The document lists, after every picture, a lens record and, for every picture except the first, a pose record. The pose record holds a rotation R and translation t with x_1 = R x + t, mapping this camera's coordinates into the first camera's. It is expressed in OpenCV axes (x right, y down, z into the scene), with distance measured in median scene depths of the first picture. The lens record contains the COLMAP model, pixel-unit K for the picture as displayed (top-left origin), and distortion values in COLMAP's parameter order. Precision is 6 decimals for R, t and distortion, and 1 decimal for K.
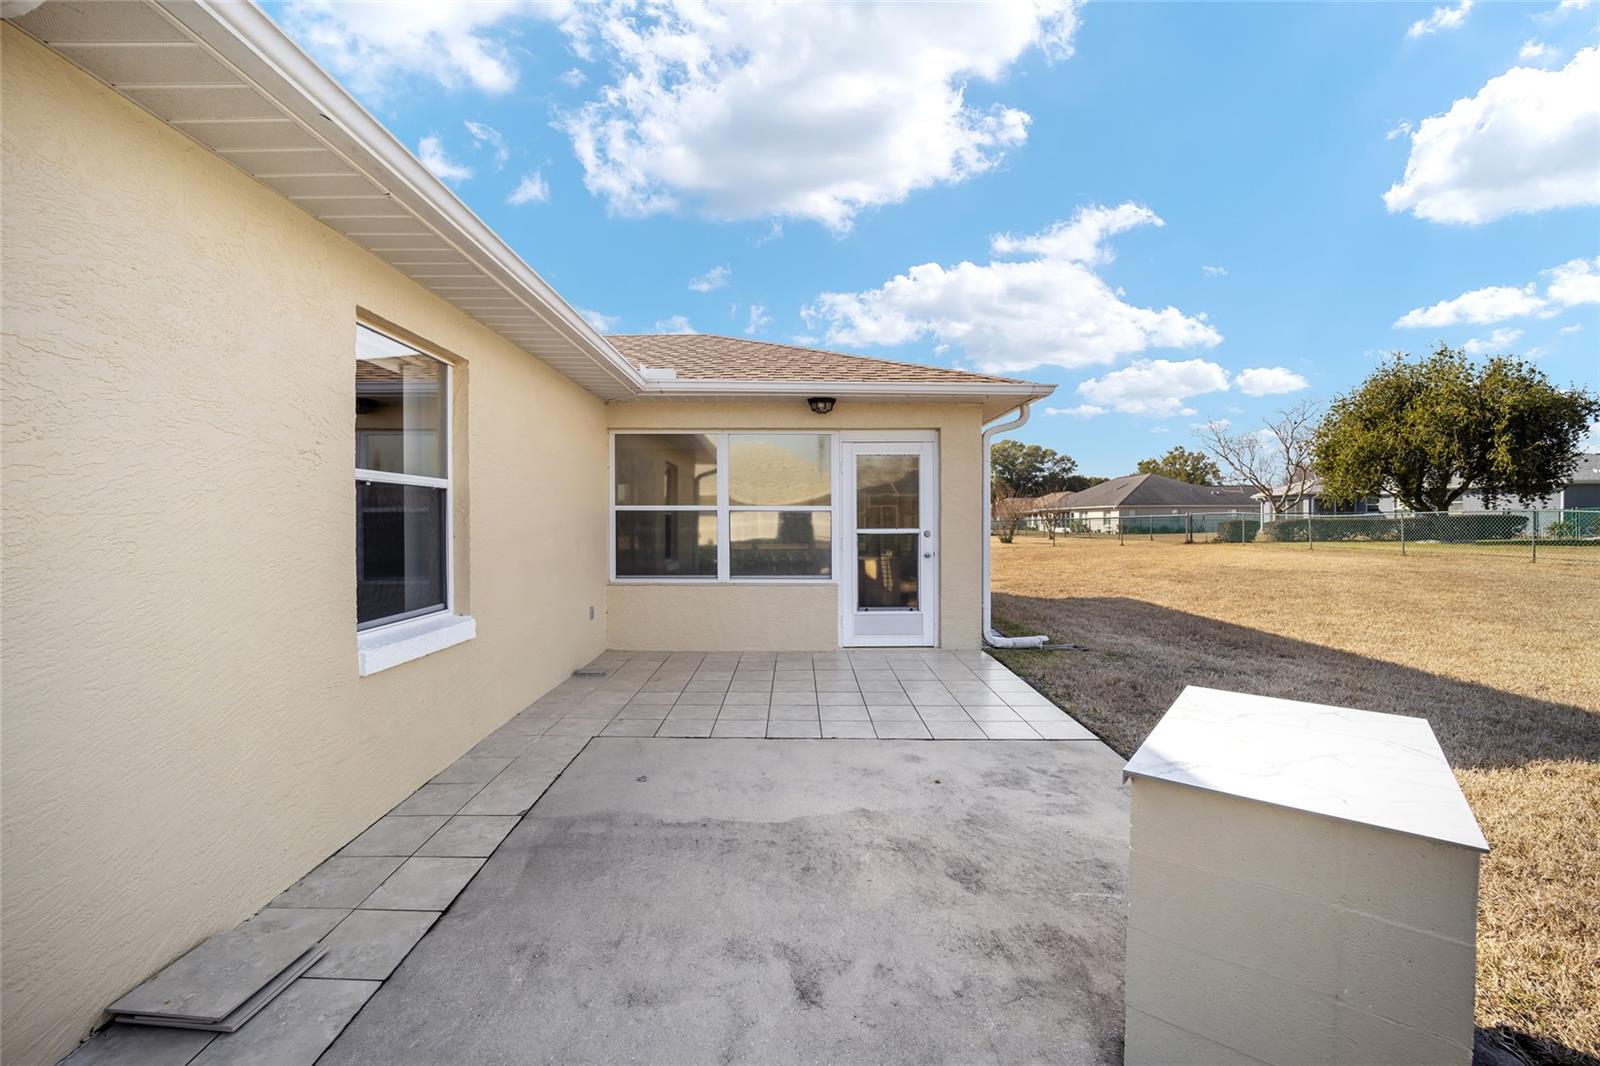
lens RADIAL K [[653.4, 0, 798.2], [0, 653.4, 526.1], [0, 0, 1]] dist [-0.018428, -0.000041]
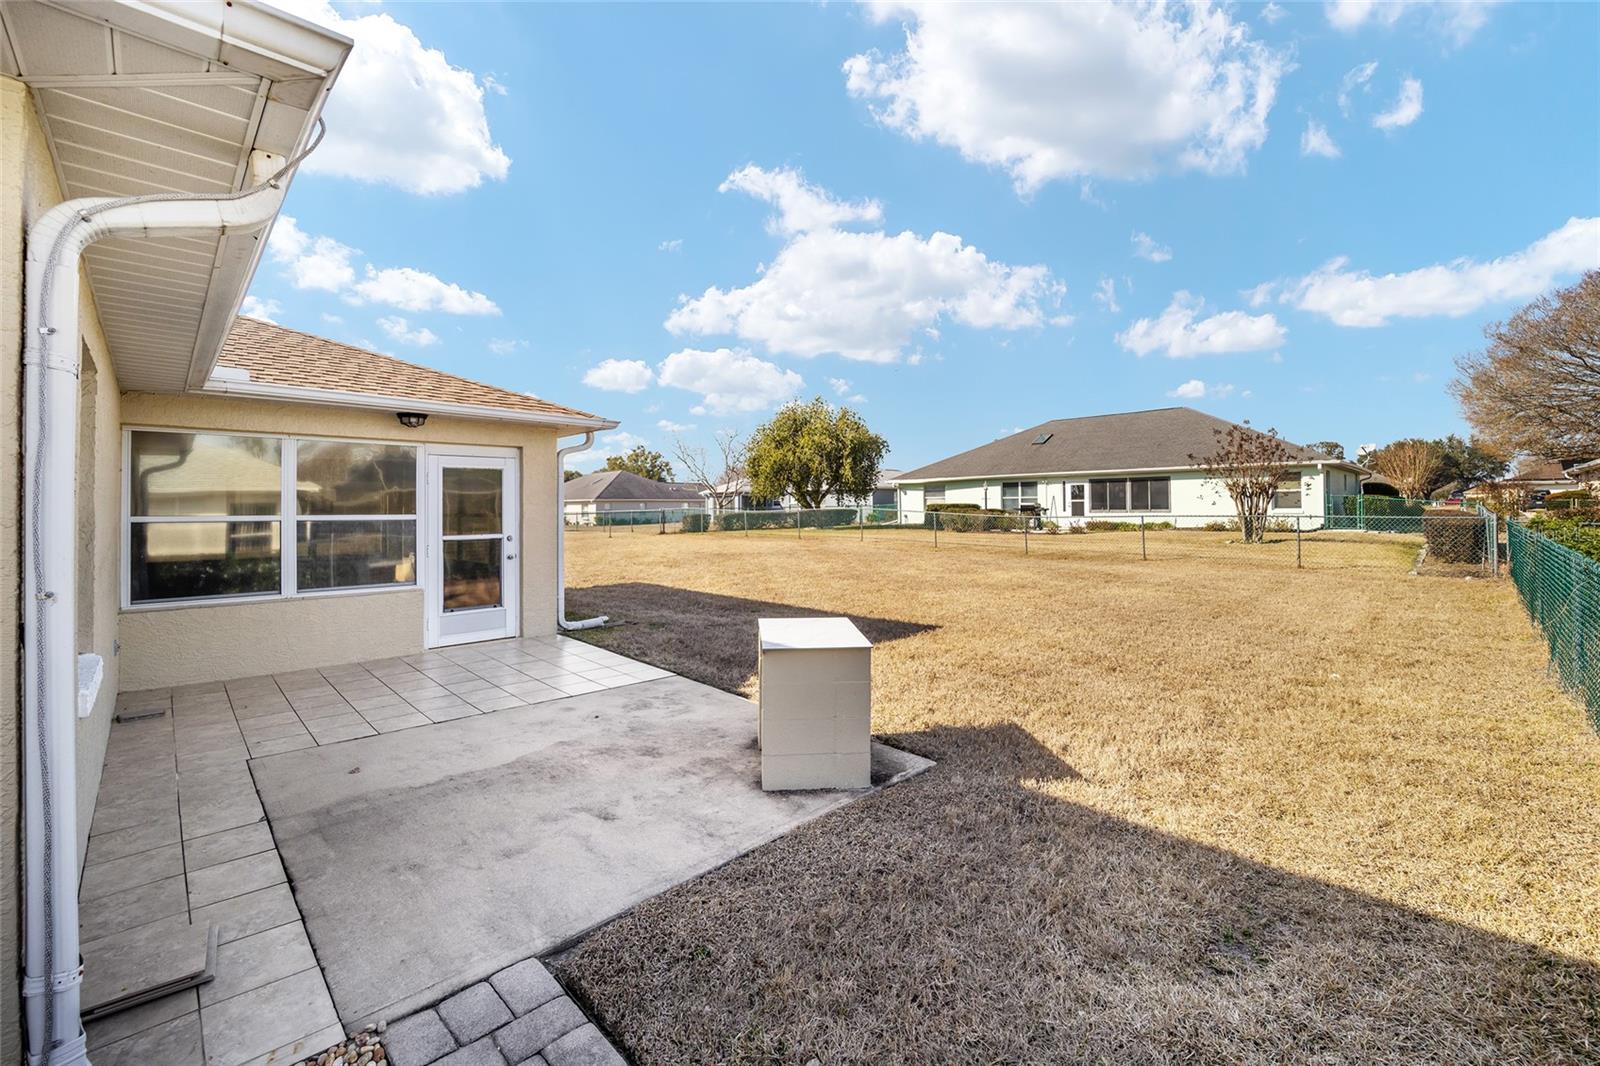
lens RADIAL K [[667.8, 0, 798.5], [0, 667.8, 511.1], [0, 0, 1]] dist [-0.000449, 0.000146]
pose [[0.719481, -0.005211, 0.694492, -0.240851], [0.011831, 0.999919, -0.004753, -0.023144], [-0.694411, 0.011636, 0.719484, -0.183320]]
